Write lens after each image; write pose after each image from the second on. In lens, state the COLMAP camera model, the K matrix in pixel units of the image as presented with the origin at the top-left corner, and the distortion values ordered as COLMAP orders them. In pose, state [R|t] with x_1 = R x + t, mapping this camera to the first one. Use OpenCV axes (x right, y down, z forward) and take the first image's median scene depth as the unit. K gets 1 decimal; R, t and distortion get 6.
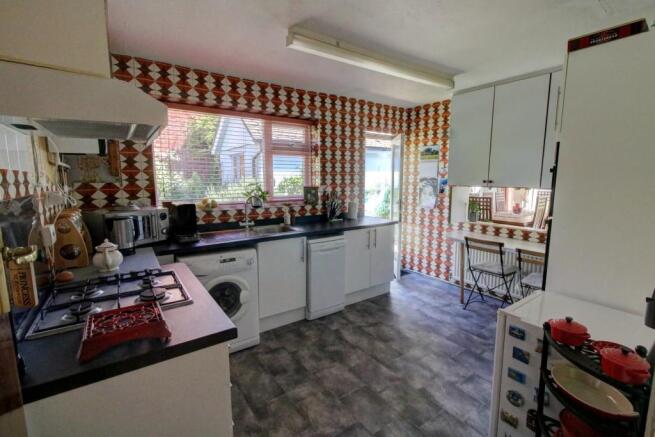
lens RADIAL K [[301.1, 0, 326.8], [0, 301.1, 217.1], [0, 0, 1]] dist [-0.000251, -0.000014]
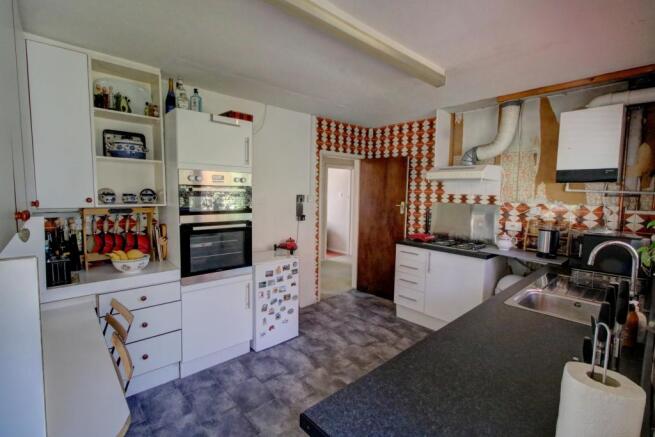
lens RADIAL K [[301.1, 0, 328.3], [0, 301.1, 217.9], [0, 0, 1]] dist [-0.000251, -0.000014]
pose [[-0.992388, -0.000298, -0.123153, 0.128516], [-0.027878, 0.974583, 0.222286, -0.300300], [0.119957, 0.224027, -0.967172, 2.089119]]
